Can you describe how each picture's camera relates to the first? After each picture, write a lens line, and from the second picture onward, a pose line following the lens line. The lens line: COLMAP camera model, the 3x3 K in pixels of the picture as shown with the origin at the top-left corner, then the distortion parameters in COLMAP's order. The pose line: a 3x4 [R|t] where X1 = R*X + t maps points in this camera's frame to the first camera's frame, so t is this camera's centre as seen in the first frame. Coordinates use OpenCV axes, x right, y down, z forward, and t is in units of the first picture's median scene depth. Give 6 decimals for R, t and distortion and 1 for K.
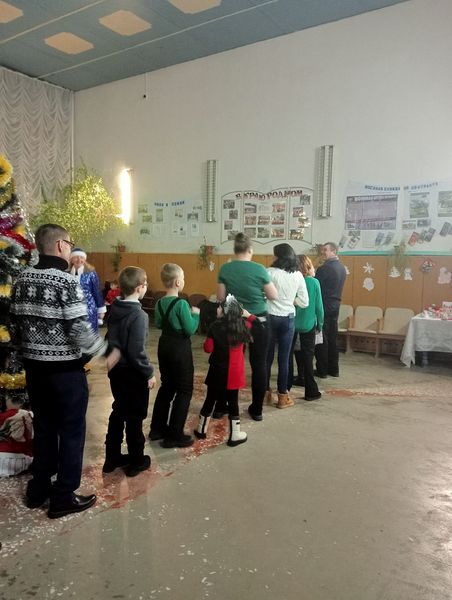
lens RADIAL K [[479.0, 0, 217.5], [0, 479.0, 302.2], [0, 0, 1]] dist [0.077413, -0.138244]
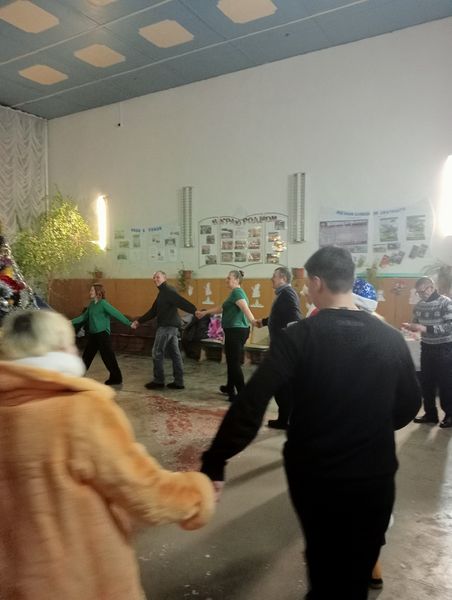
lens RADIAL K [[479.0, 0, 219.6], [0, 479.0, 301.6], [0, 0, 1]] dist [0.077413, -0.138244]
pose [[0.997883, -0.027188, 0.059075, -0.012012], [0.029301, 0.998951, -0.035196, -0.015683], [-0.058056, 0.036853, 0.997633, -0.013500]]
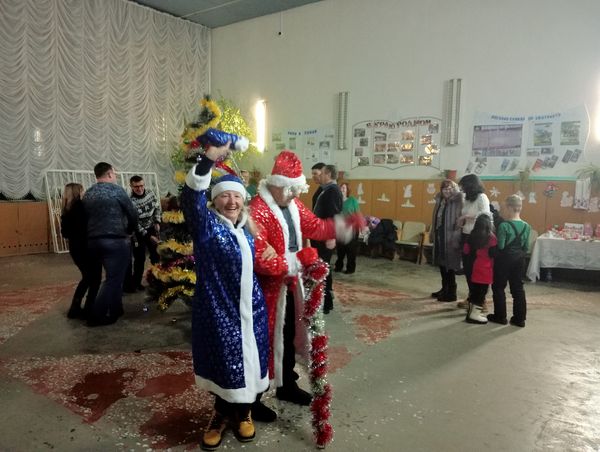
lens RADIAL K [[479.0, 0, 296.6], [0, 479.0, 229.0], [0, 0, 1]] dist [0.077413, -0.138244]
pose [[0.998833, 0.001834, -0.048267, -0.071264], [-0.001332, 0.999945, 0.010440, 0.001901], [0.048284, -0.010363, 0.998780, -0.099519]]
